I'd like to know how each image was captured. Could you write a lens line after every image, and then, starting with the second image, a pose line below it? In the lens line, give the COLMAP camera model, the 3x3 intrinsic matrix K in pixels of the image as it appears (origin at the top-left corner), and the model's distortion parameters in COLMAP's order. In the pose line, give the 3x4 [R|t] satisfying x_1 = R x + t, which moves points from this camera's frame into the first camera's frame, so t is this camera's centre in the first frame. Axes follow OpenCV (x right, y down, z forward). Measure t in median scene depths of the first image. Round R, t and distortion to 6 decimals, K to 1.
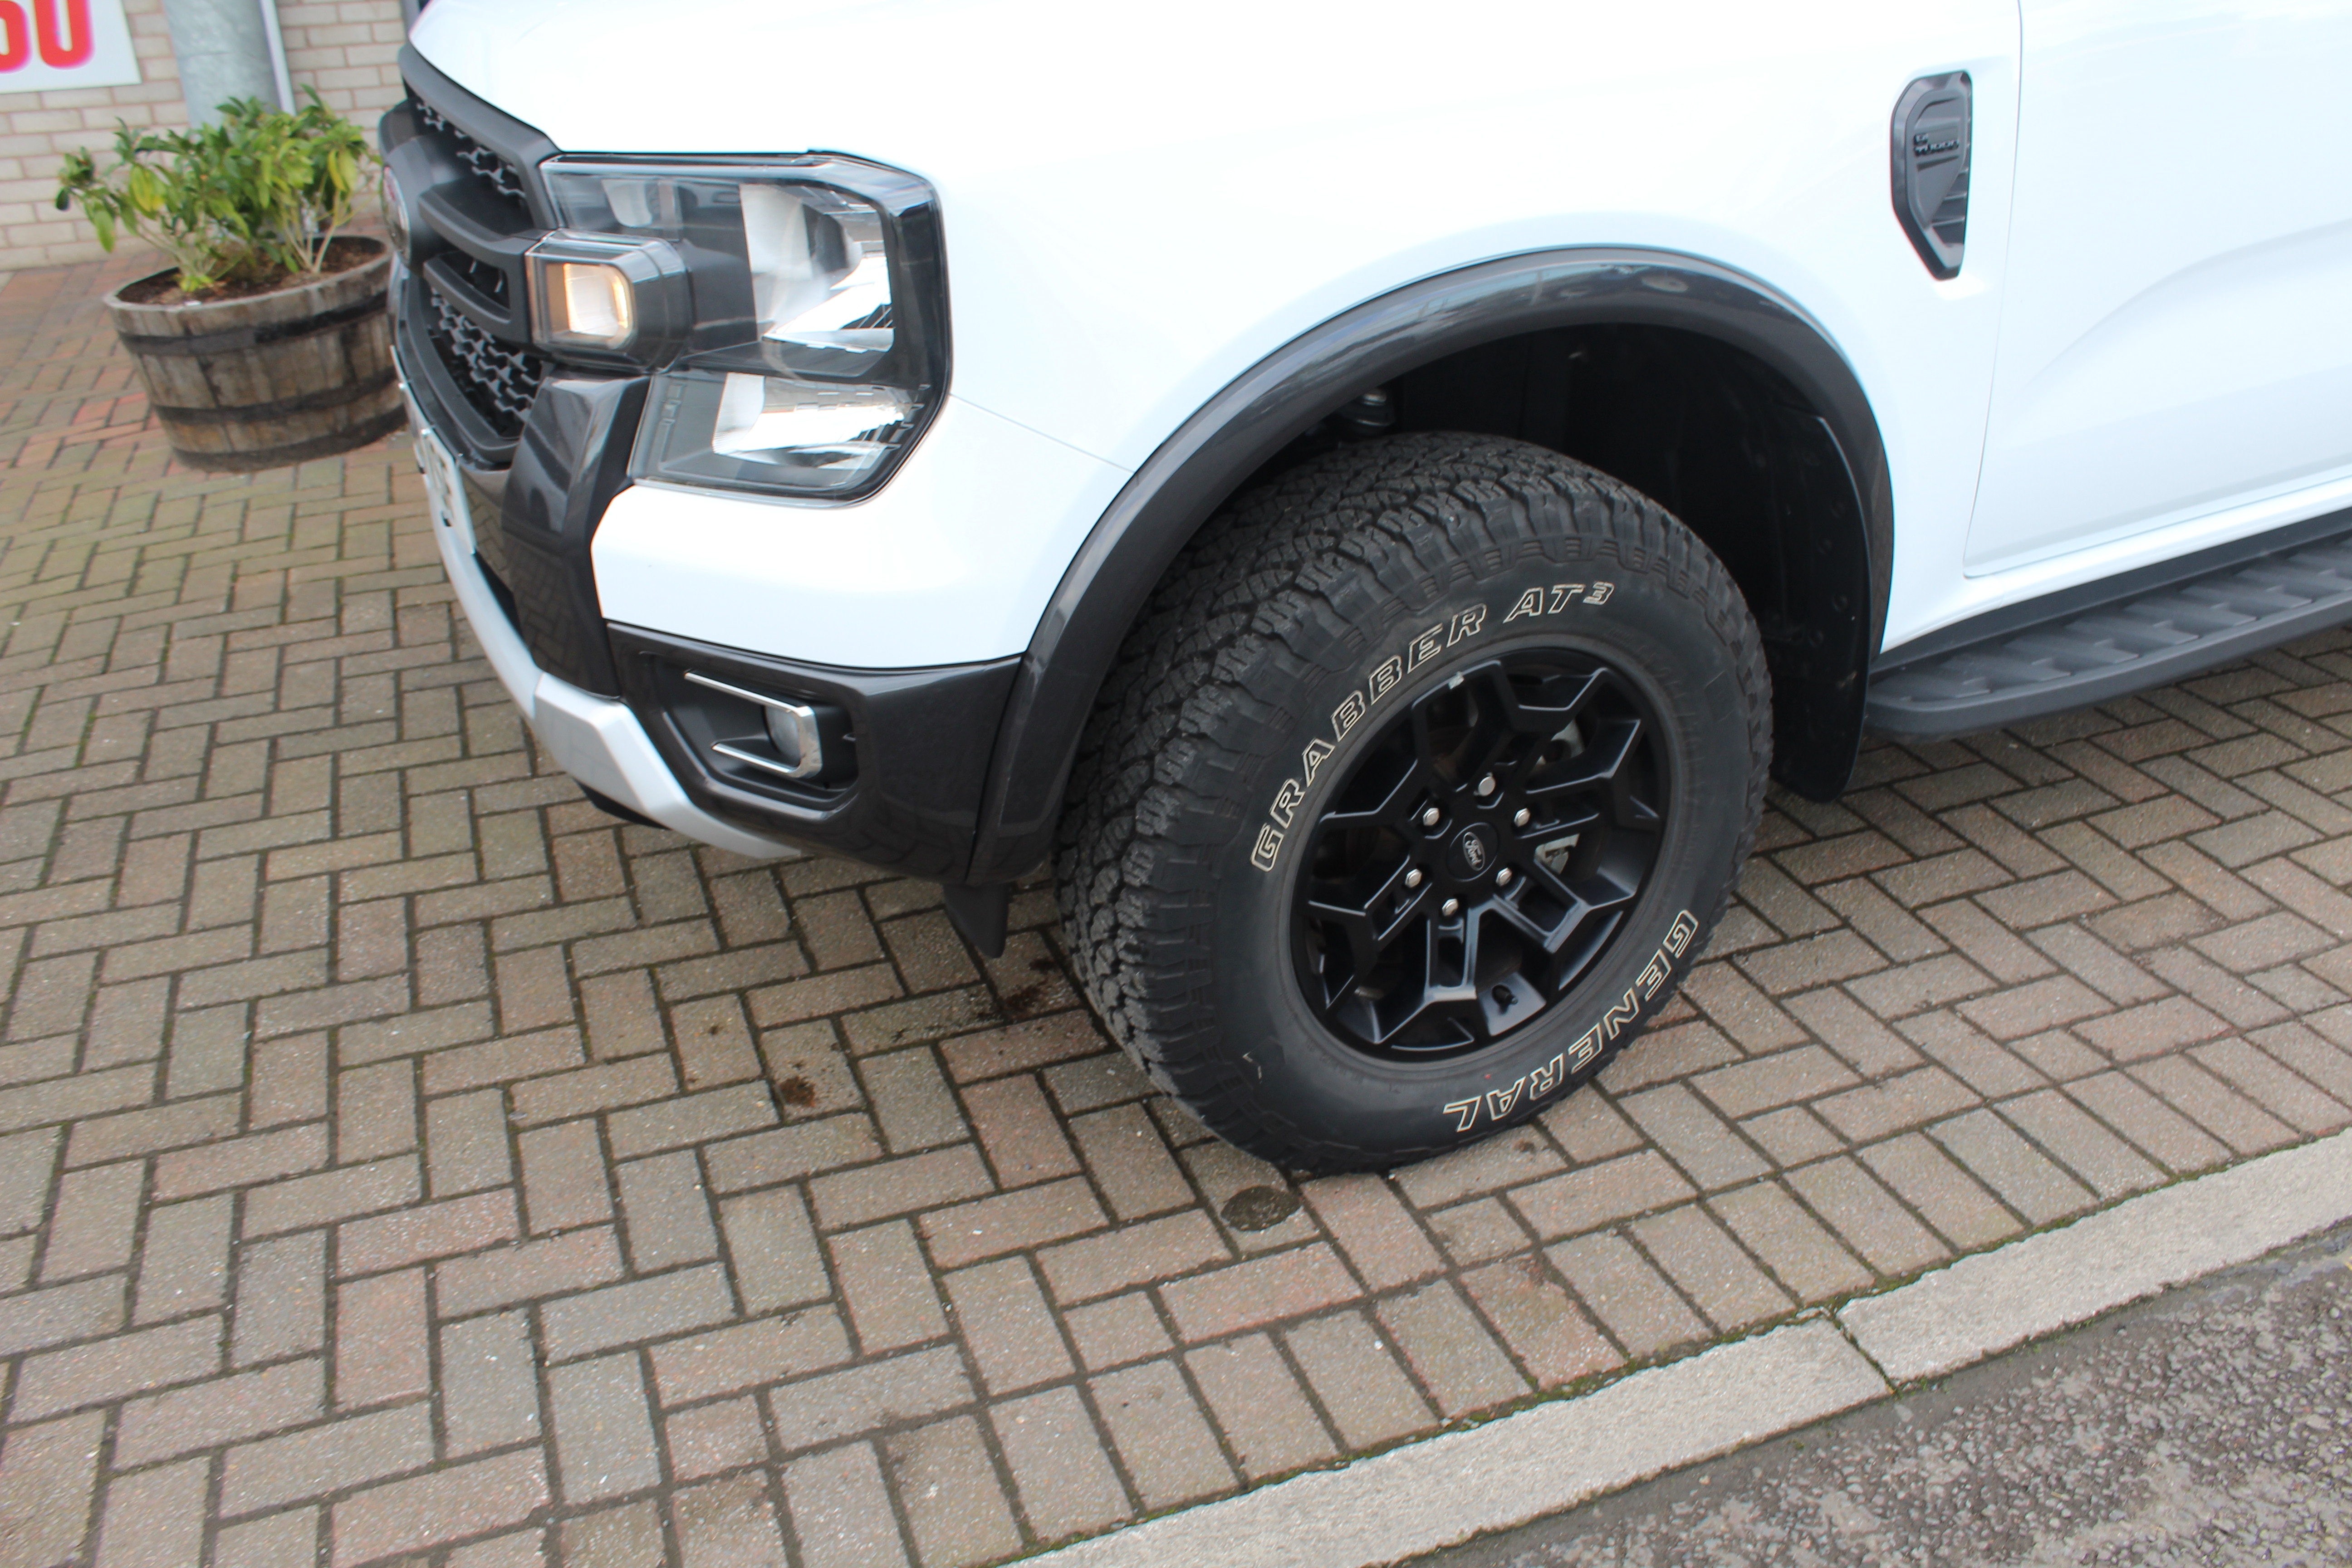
lens RADIAL K [[1959.2, 0, 1203.5], [0, 1959.2, 781.9], [0, 0, 1]] dist [-0.169075, 0.152764]
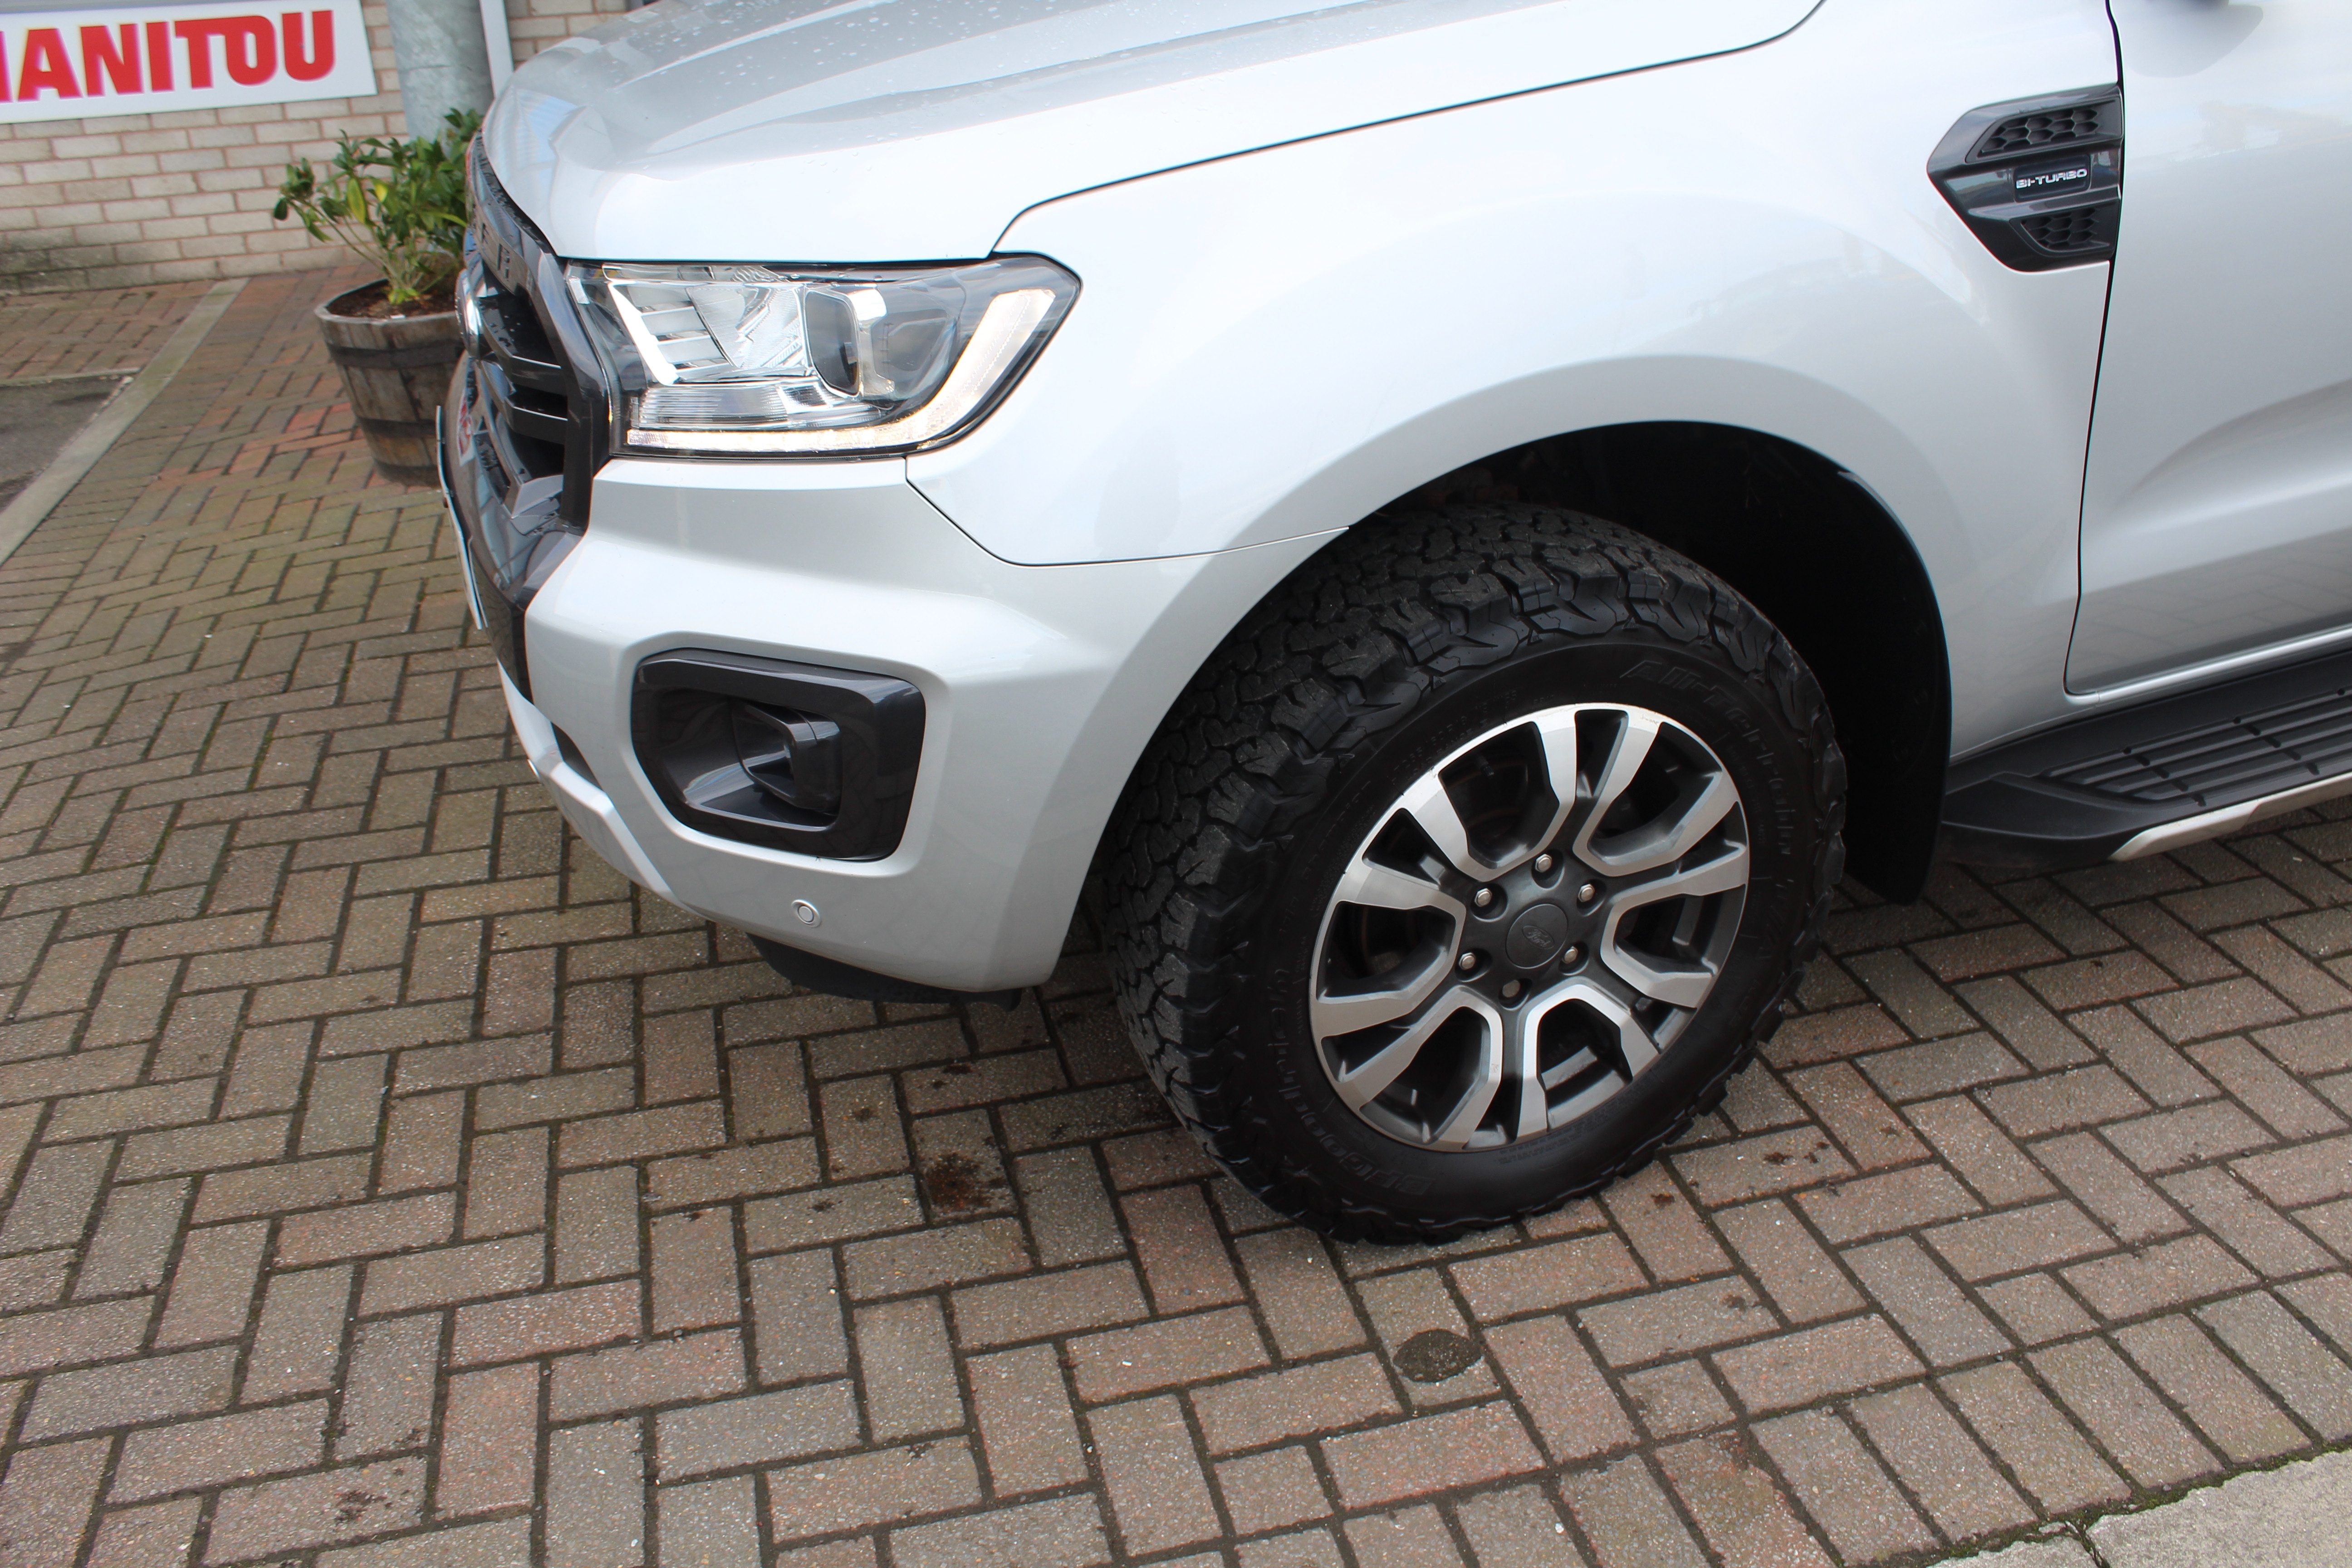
lens RADIAL K [[1959.2, 0, 1203.5], [0, 1959.2, 781.9], [0, 0, 1]] dist [-0.169075, 0.152764]
pose [[0.993418, 0.043772, -0.105853, 0.004184], [-0.044526, 0.998997, -0.004763, -0.038966], [0.105538, 0.009445, 0.994370, 0.084460]]
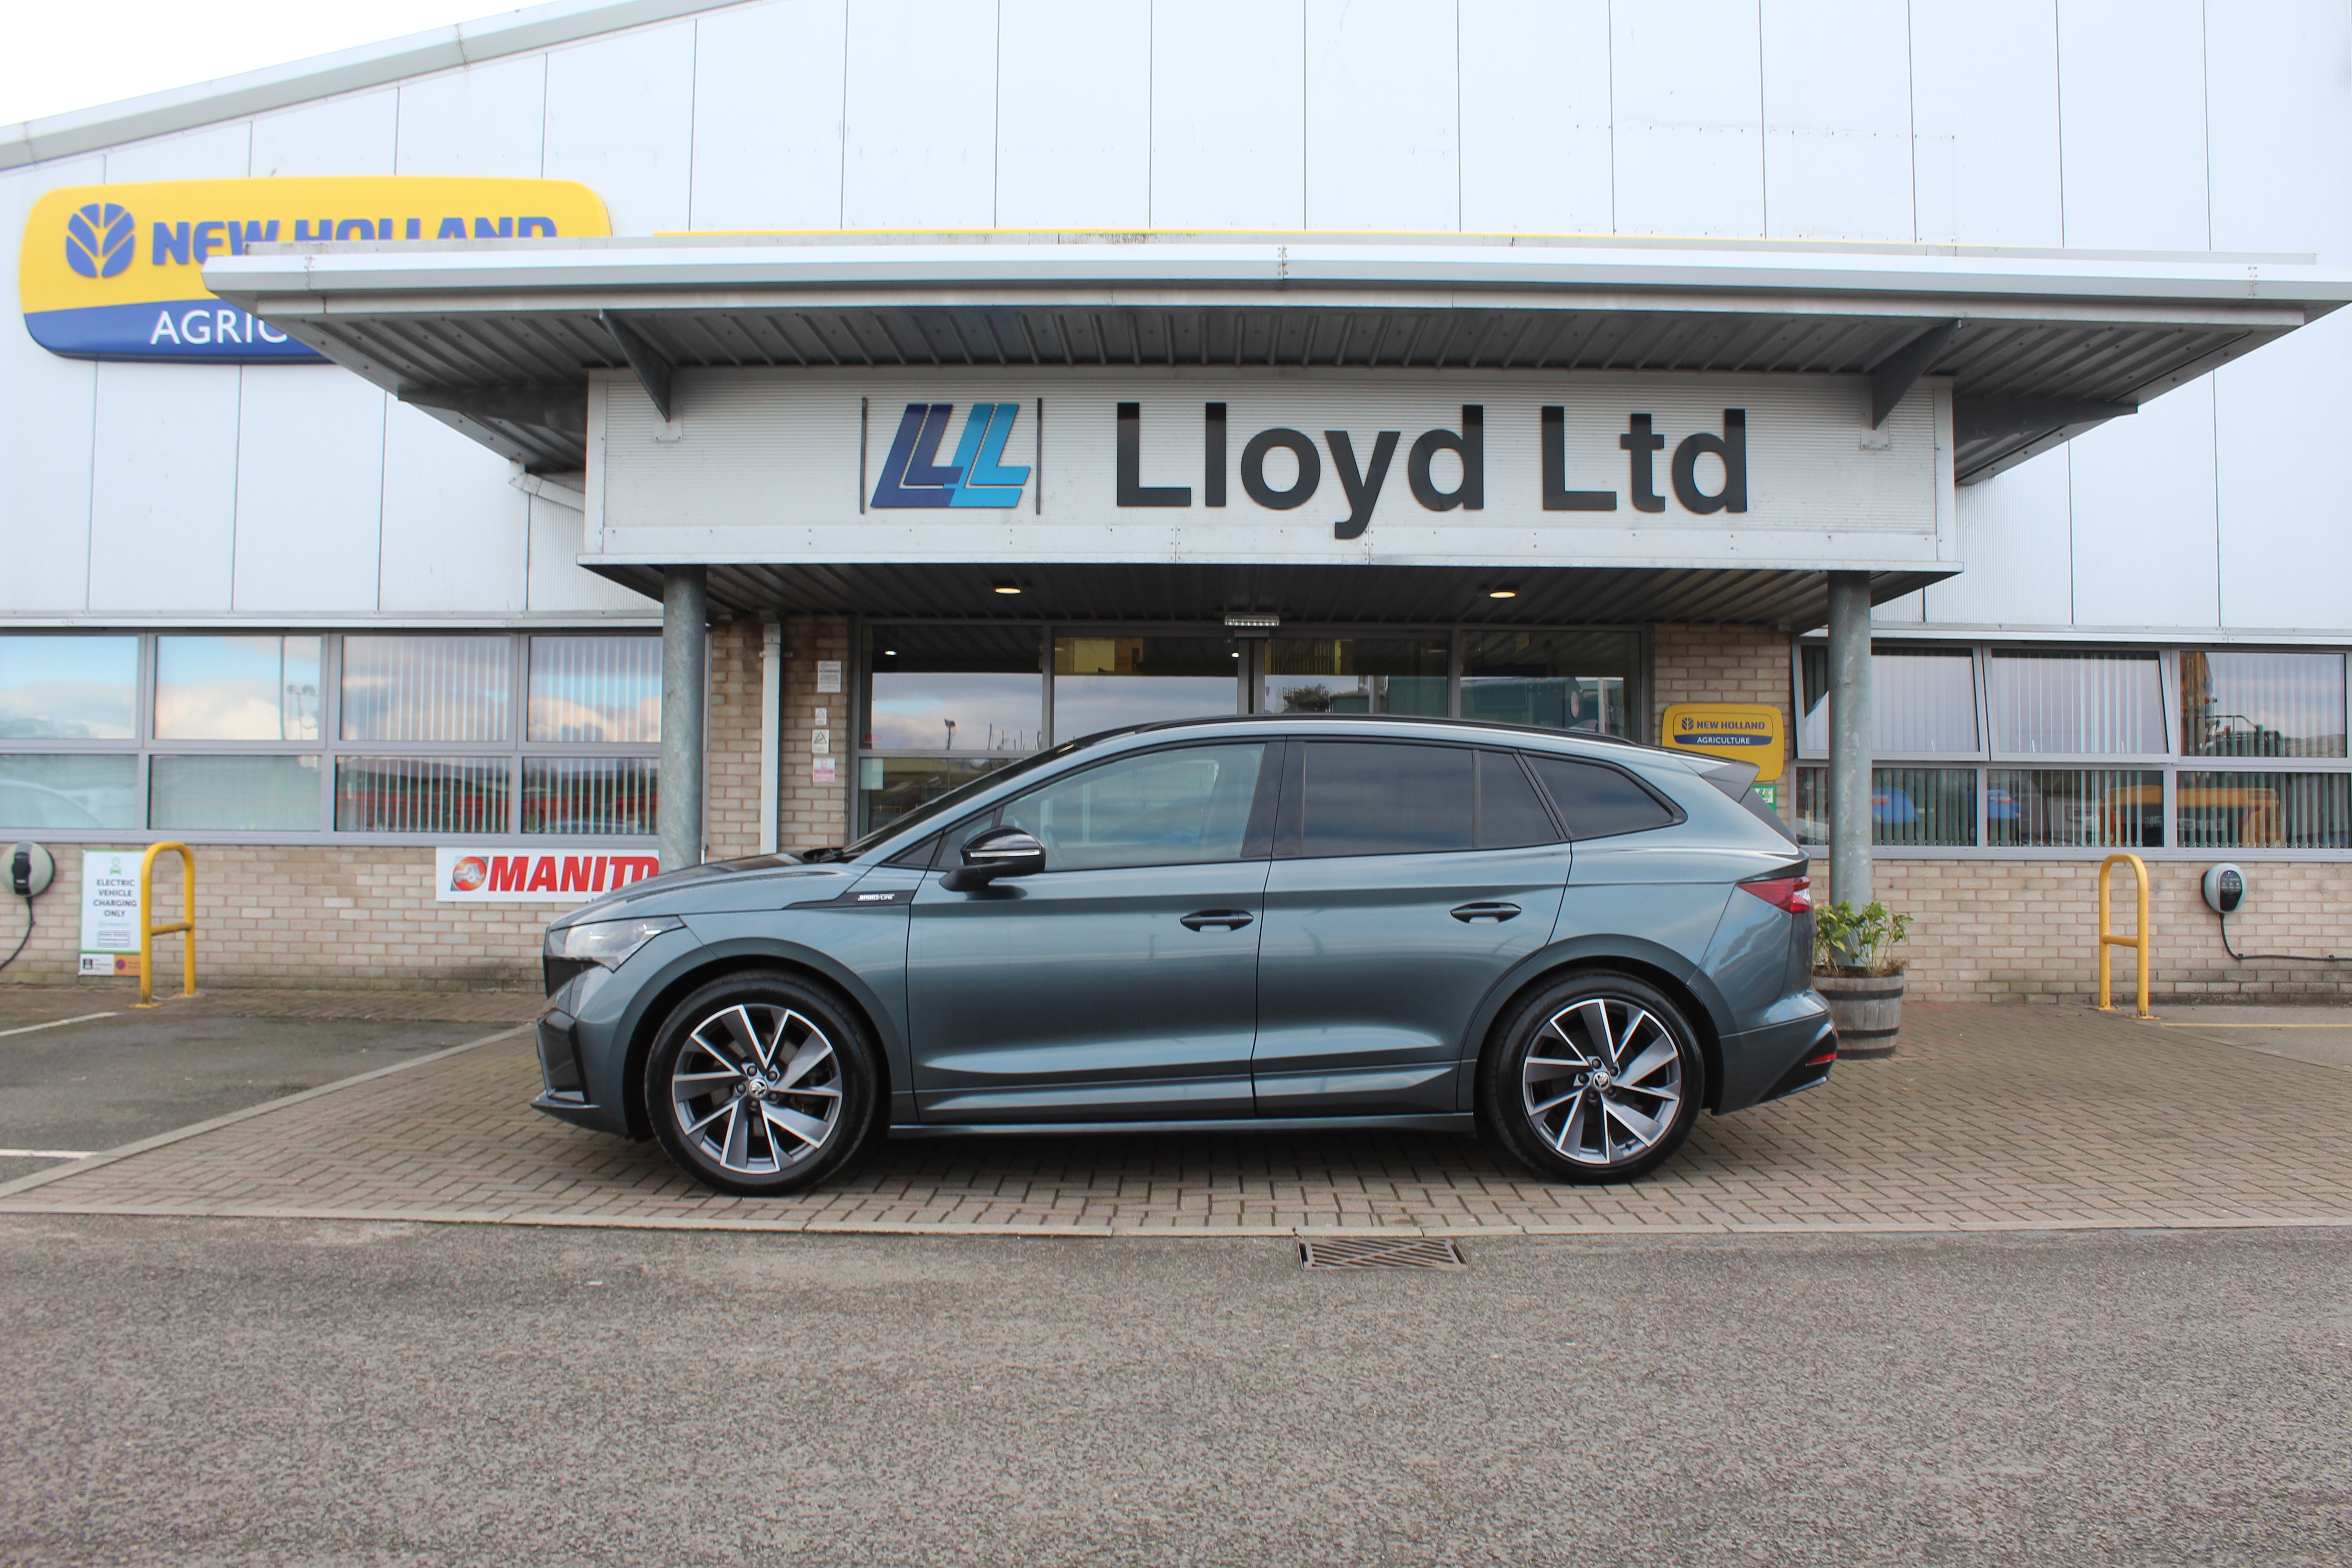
lens RADIAL K [[1975.9, 0, 1203.4], [0, 1975.9, 777.3], [0, 0, 1]] dist [-0.164531, 0.148193]
pose [[0.929409, 0.015666, -0.368718, 1.758822], [-0.184733, 0.884669, -0.428059, 0.745105], [0.319488, 0.465957, 0.825113, -1.444787]]
